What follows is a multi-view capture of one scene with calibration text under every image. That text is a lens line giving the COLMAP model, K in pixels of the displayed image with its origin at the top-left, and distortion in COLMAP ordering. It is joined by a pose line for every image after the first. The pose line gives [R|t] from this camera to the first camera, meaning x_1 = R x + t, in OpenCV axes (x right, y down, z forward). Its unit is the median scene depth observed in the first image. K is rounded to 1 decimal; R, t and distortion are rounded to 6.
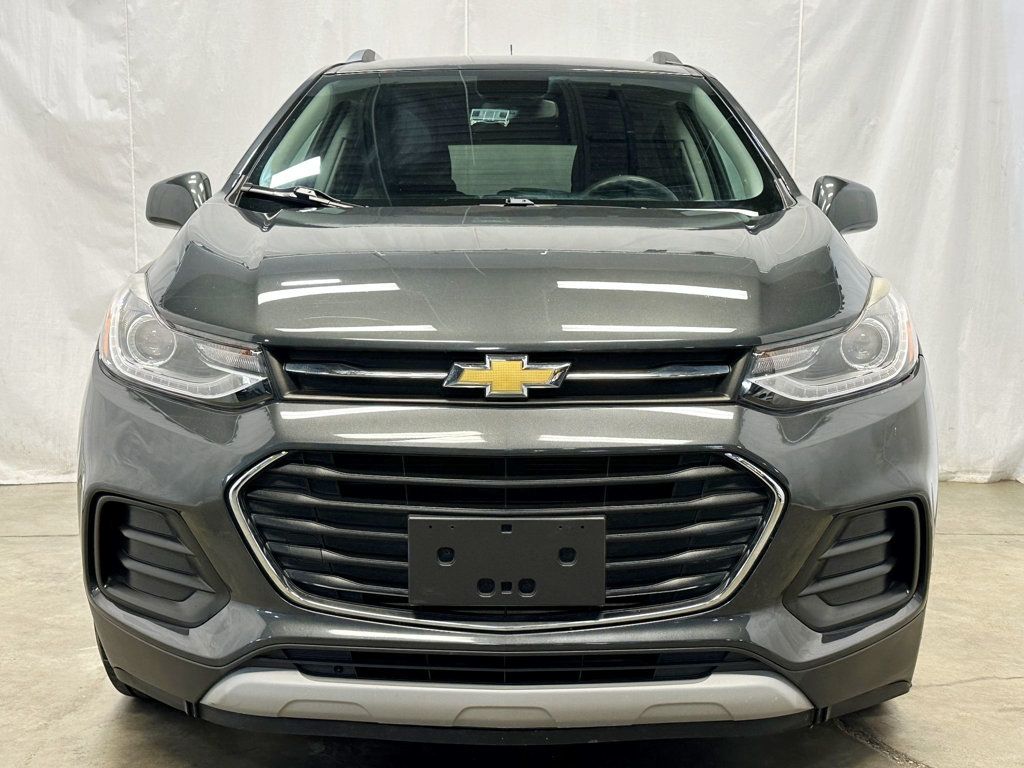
lens RADIAL K [[1331.6, 0, 512.0], [0, 1331.6, 384.0], [0, 0, 1]] dist [0.148776, -0.066309]
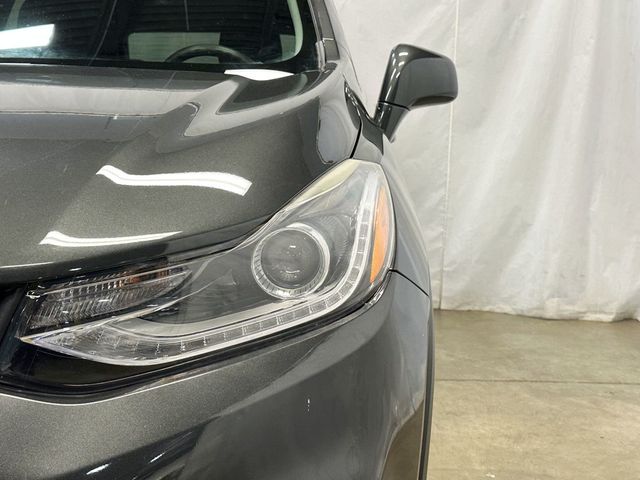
lens RADIAL K [[832.3, 0, 320.0], [0, 832.3, 240.0], [0, 0, 1]] dist [0.148776, -0.066309]
pose [[0.999012, 0.015016, -0.041817, 0.133496], [-0.013436, 0.999194, 0.037818, -0.025506], [0.042351, -0.037218, 0.998409, 0.265686]]
